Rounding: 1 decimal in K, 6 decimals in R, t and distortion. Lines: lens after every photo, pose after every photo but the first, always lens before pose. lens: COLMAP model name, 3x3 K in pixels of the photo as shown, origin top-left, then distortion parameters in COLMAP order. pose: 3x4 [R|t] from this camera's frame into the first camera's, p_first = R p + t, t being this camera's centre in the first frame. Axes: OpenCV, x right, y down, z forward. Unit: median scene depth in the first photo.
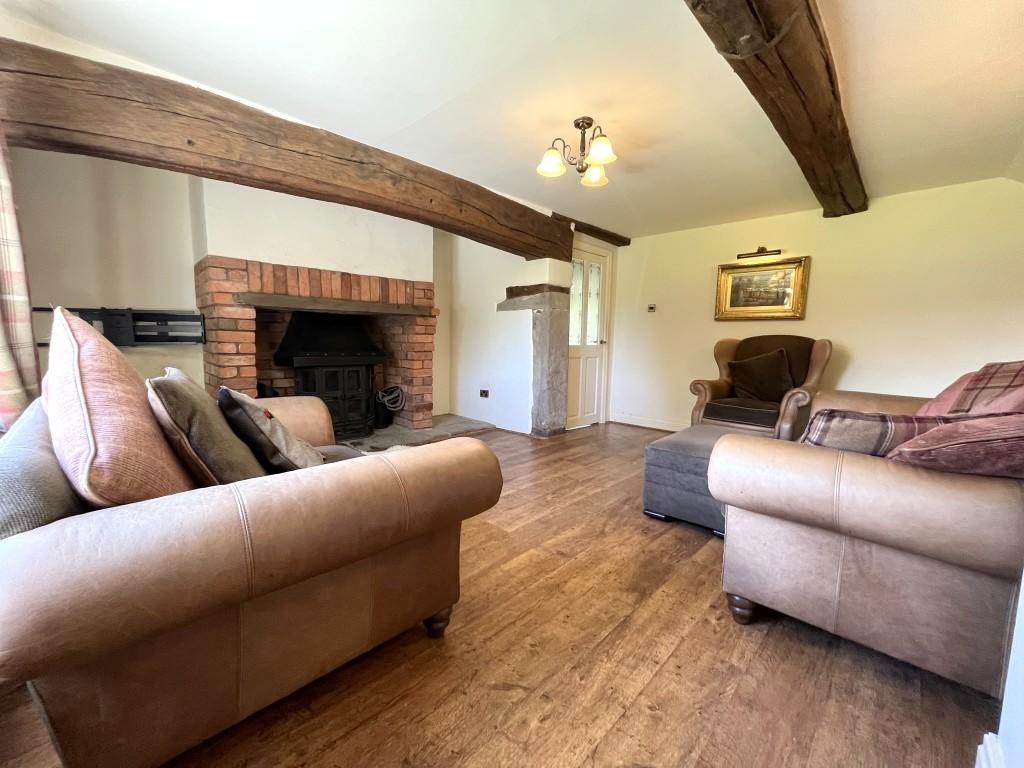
lens RADIAL K [[413.1, 0, 509.1], [0, 413.1, 385.9], [0, 0, 1]] dist [-0.000596, -0.000683]
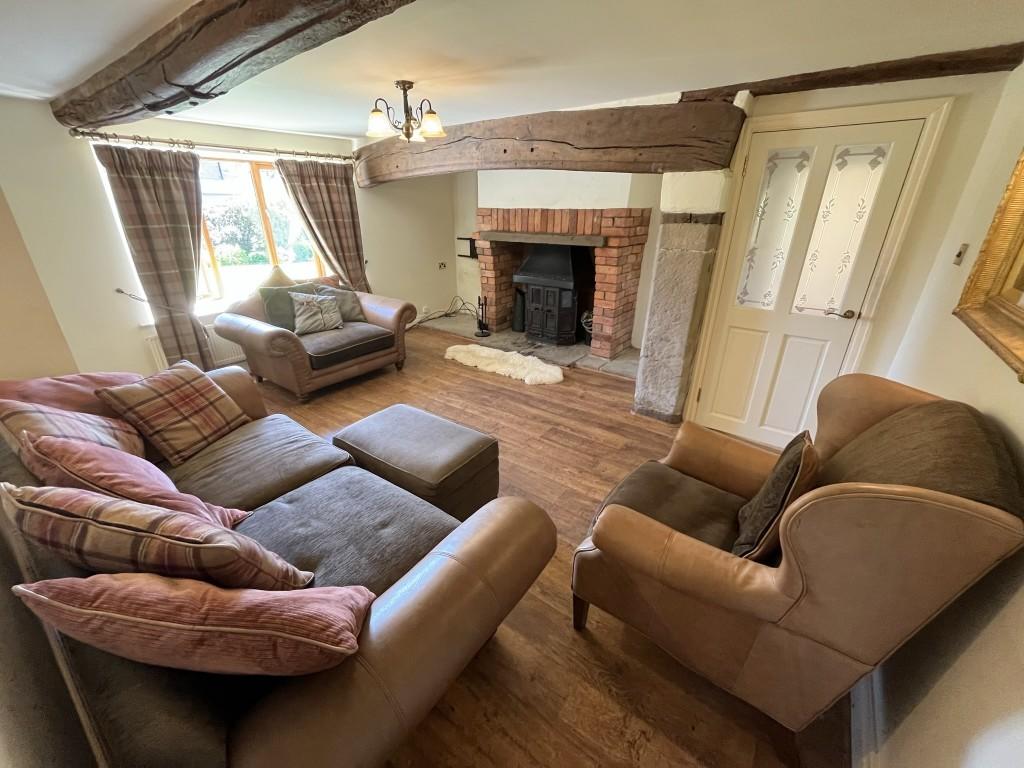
lens RADIAL K [[413.1, 0, 509.1], [0, 413.1, 385.9], [0, 0, 1]] dist [-0.000596, -0.000683]
pose [[0.140083, 0.379310, -0.914604, 0.850252], [-0.109972, 0.923957, 0.366346, -0.212479], [0.984014, 0.049262, 0.171145, 0.668793]]
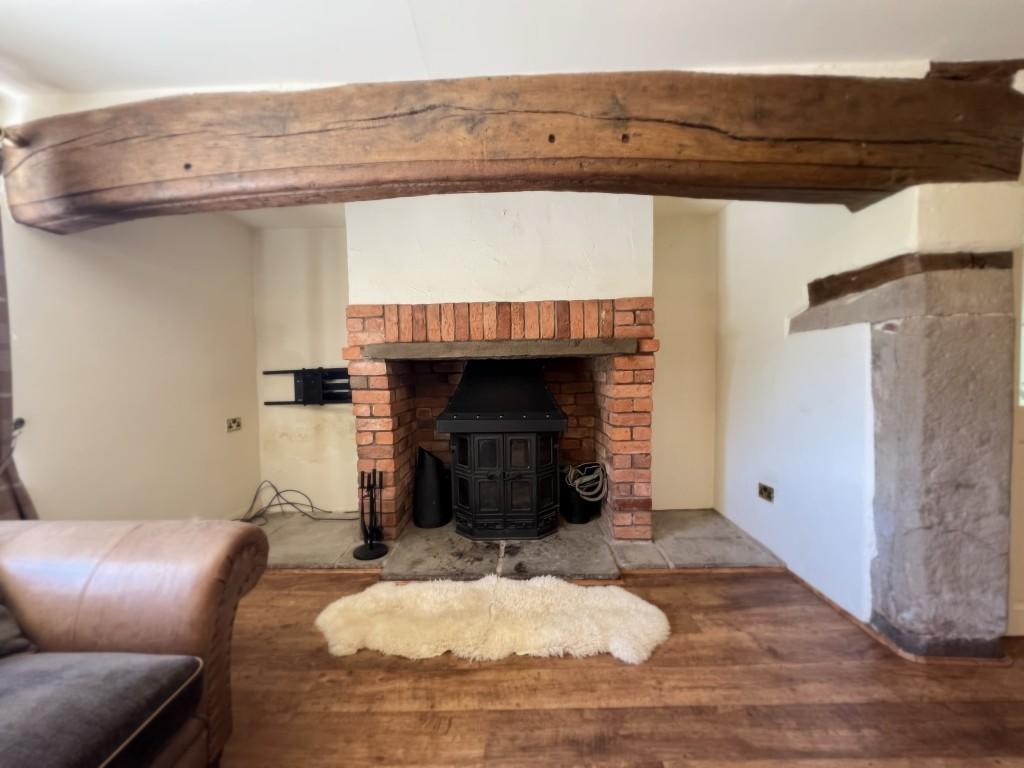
lens RADIAL K [[413.1, 0, 509.1], [0, 413.1, 385.9], [0, 0, 1]] dist [-0.000596, -0.000683]
pose [[0.694052, -0.002289, -0.719921, 0.111262], [-0.050298, 0.997397, -0.051663, -0.089464], [0.718165, 0.072068, 0.692131, 0.496434]]
